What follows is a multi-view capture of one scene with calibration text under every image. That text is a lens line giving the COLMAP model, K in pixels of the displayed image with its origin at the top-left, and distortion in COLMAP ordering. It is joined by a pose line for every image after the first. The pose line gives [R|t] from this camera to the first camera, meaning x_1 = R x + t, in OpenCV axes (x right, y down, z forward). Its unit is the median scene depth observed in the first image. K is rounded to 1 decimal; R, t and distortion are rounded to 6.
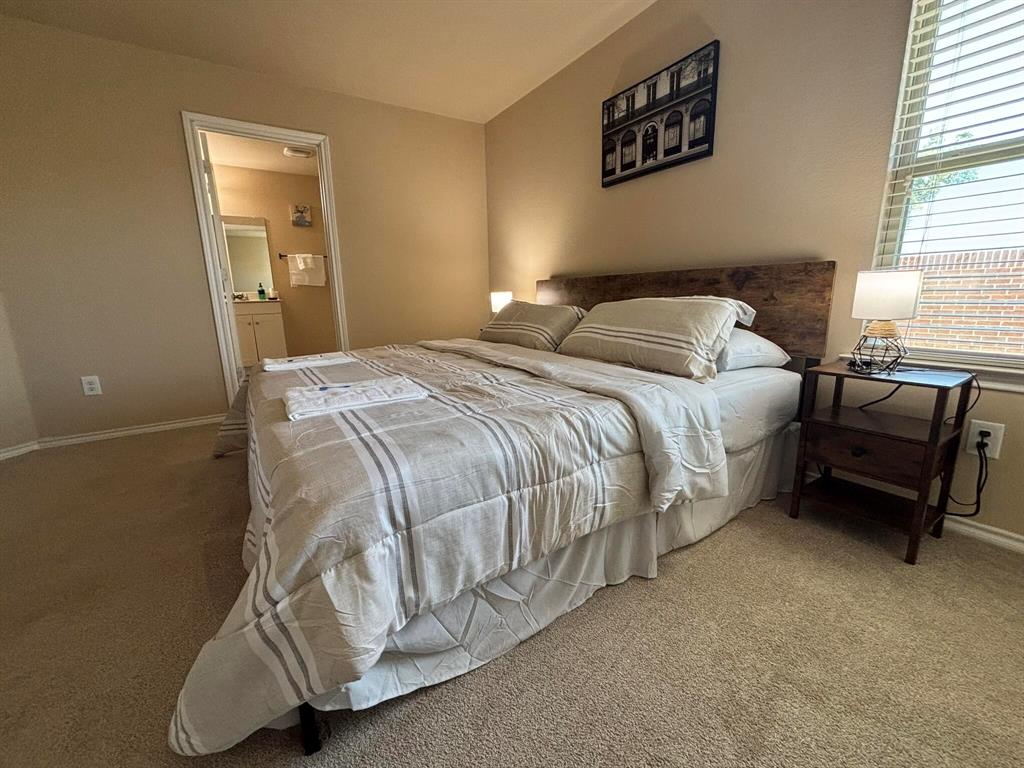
lens RADIAL K [[415.1, 0, 507.9], [0, 415.1, 384.2], [0, 0, 1]] dist [0.001571, 0.000606]
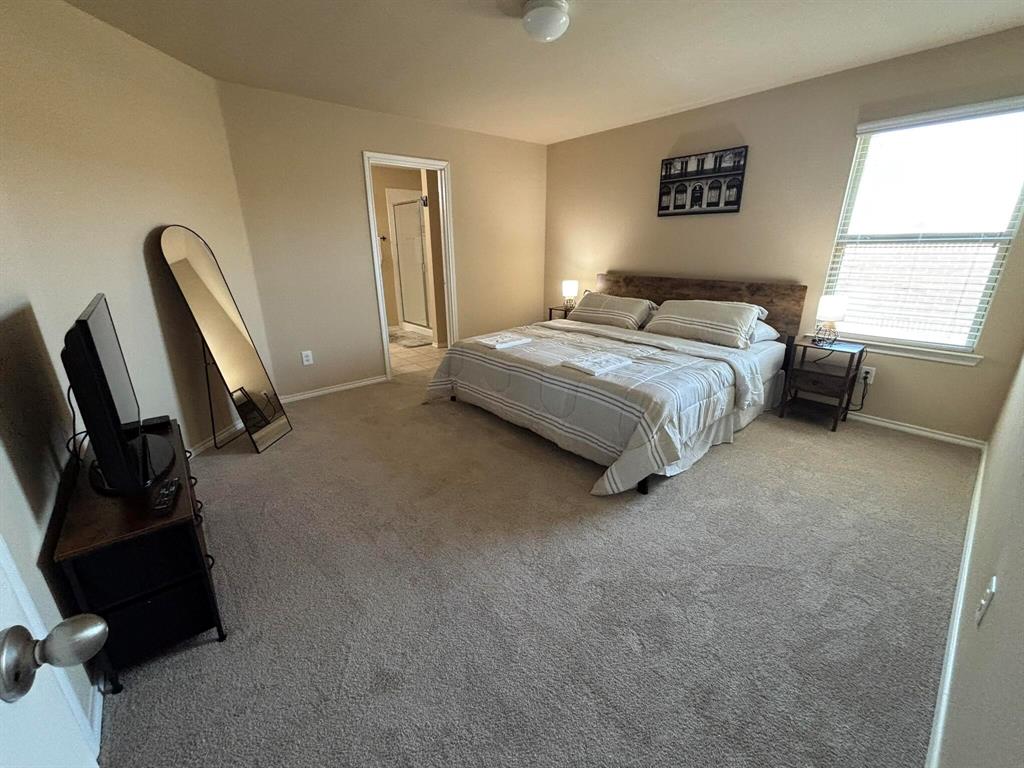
lens RADIAL K [[415.1, 0, 512.4], [0, 415.1, 384.2], [0, 0, 1]] dist [0.001571, 0.000606]
pose [[0.989051, -0.033680, 0.143678, -0.837416], [0.018020, 0.993886, 0.108933, -0.074994], [-0.146469, -0.105151, 0.983611, -0.728130]]
